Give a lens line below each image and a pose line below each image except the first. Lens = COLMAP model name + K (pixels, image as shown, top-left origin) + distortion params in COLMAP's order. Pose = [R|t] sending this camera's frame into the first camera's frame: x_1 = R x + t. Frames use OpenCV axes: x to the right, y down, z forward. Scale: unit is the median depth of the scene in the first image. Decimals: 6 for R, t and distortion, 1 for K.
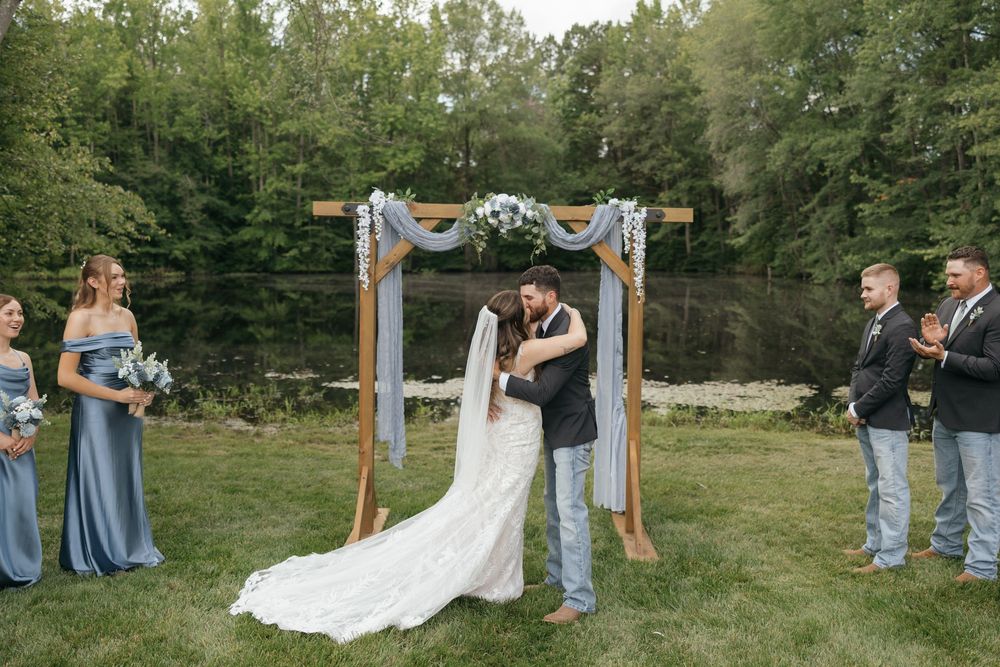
lens RADIAL K [[1032.9, 0, 523.0], [0, 1032.9, 346.3], [0, 0, 1]] dist [0.056713, 0.000000]
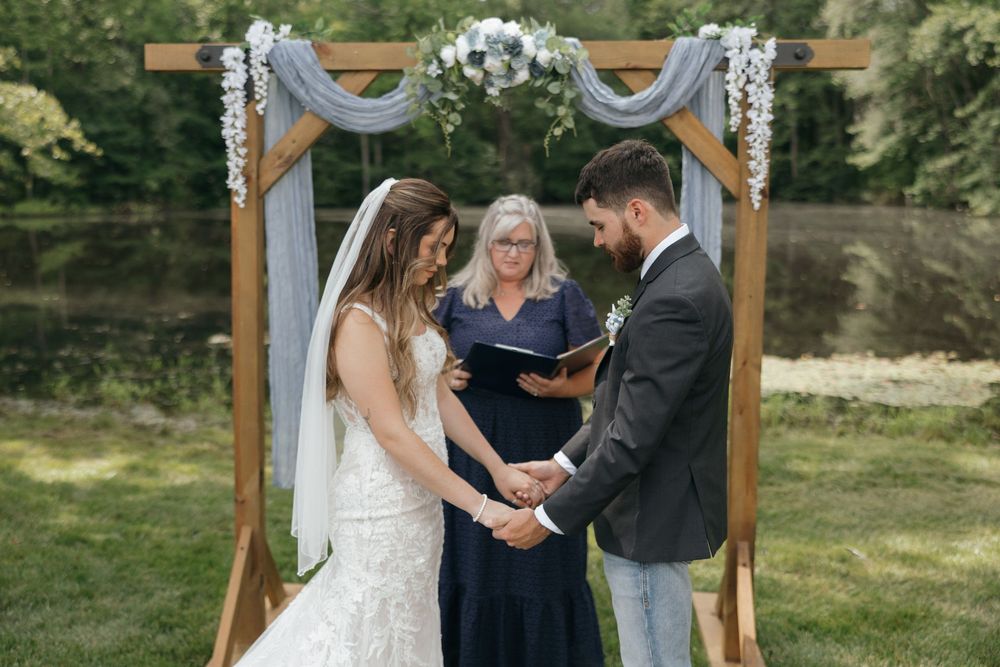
lens RADIAL K [[1198.4, 0, 440.1], [0, 1198.4, 347.0], [0, 0, 1]] dist [0.026779, 0.000000]
pose [[0.992933, 0.007945, -0.118410, 0.027032], [-0.002946, 0.999099, 0.042327, -0.008158], [0.118640, -0.041679, 0.992062, 0.386764]]
